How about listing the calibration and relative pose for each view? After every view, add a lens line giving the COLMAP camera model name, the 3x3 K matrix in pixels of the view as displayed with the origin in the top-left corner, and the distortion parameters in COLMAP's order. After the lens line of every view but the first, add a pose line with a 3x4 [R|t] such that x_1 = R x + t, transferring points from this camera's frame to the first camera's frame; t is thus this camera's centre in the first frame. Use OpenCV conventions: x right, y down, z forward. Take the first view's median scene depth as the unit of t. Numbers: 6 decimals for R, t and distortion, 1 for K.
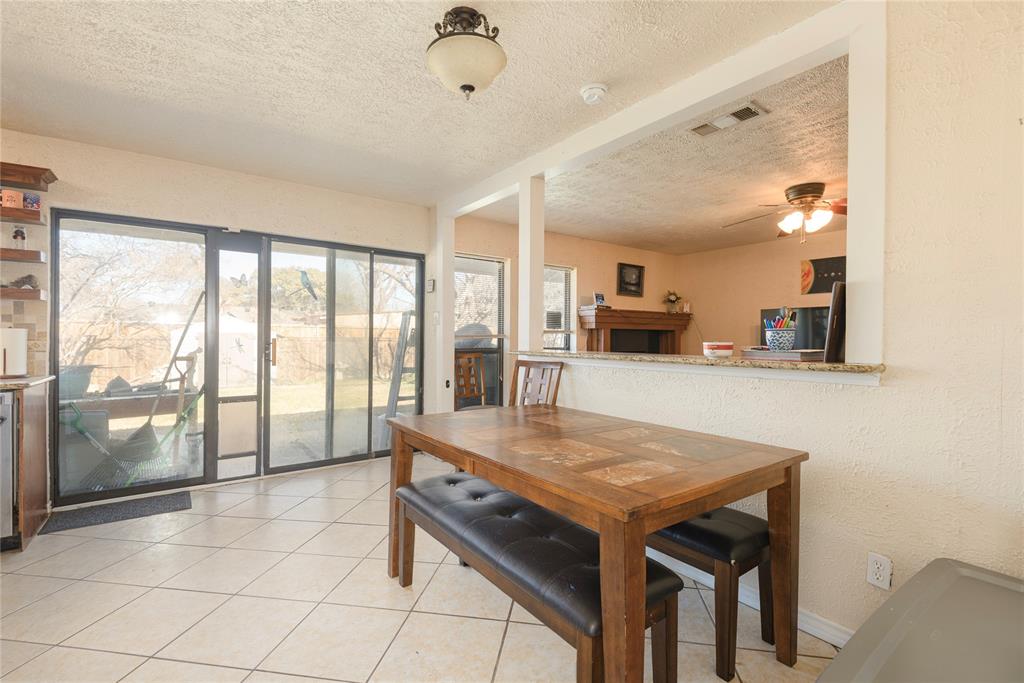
lens RADIAL K [[458.0, 0, 514.8], [0, 458.0, 340.6], [0, 0, 1]] dist [0.027865, -0.000728]
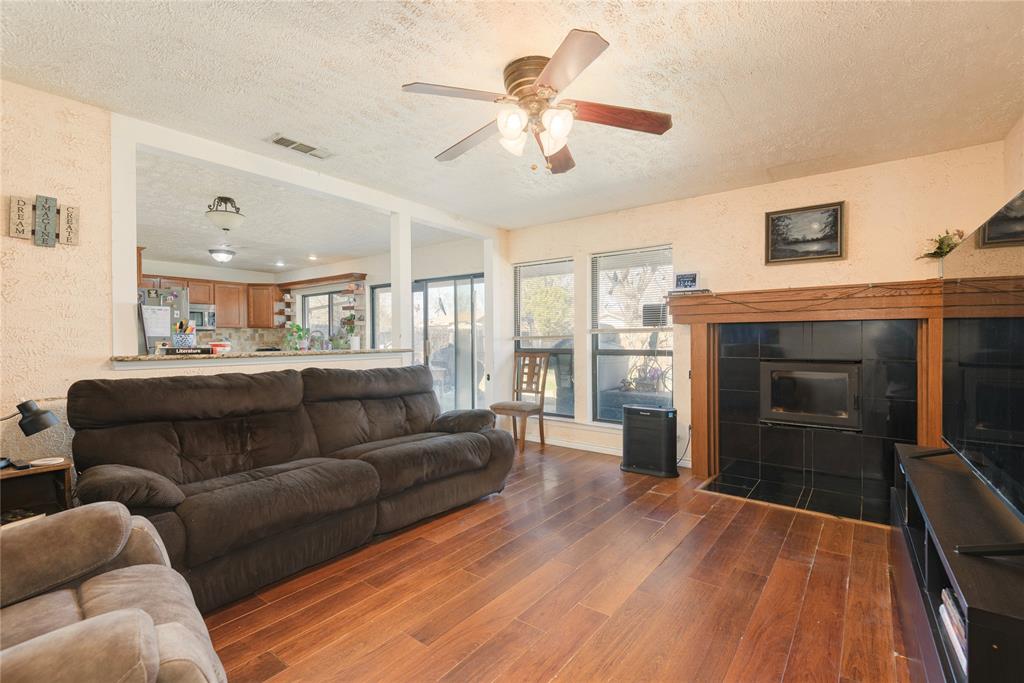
lens RADIAL K [[458.0, 0, 507.9], [0, 458.0, 337.4], [0, 0, 1]] dist [0.027865, -0.000728]
pose [[0.278066, -0.008080, -0.960528, 0.751856], [0.001957, 0.999967, -0.007845, -0.000441], [0.960560, 0.000302, 0.278073, 0.521795]]
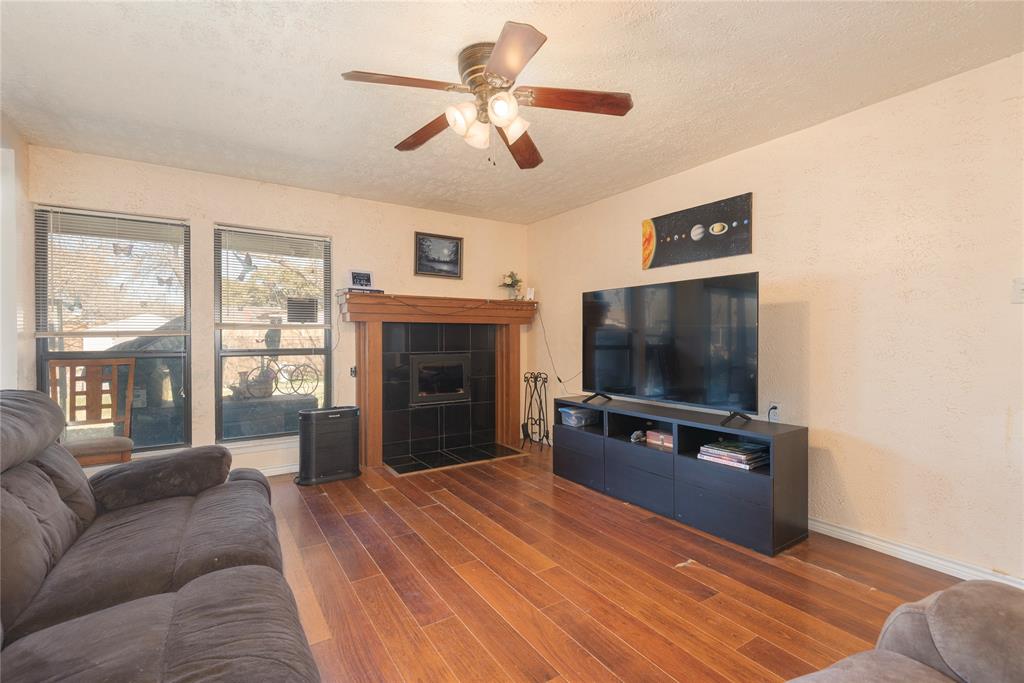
lens RADIAL K [[458.0, 0, 509.5], [0, 458.0, 343.0], [0, 0, 1]] dist [0.027865, -0.000728]
pose [[0.997602, -0.003619, -0.069119, 0.444703], [0.004310, 0.999942, 0.009854, 0.001000], [0.069079, -0.010129, 0.997560, 0.291639]]
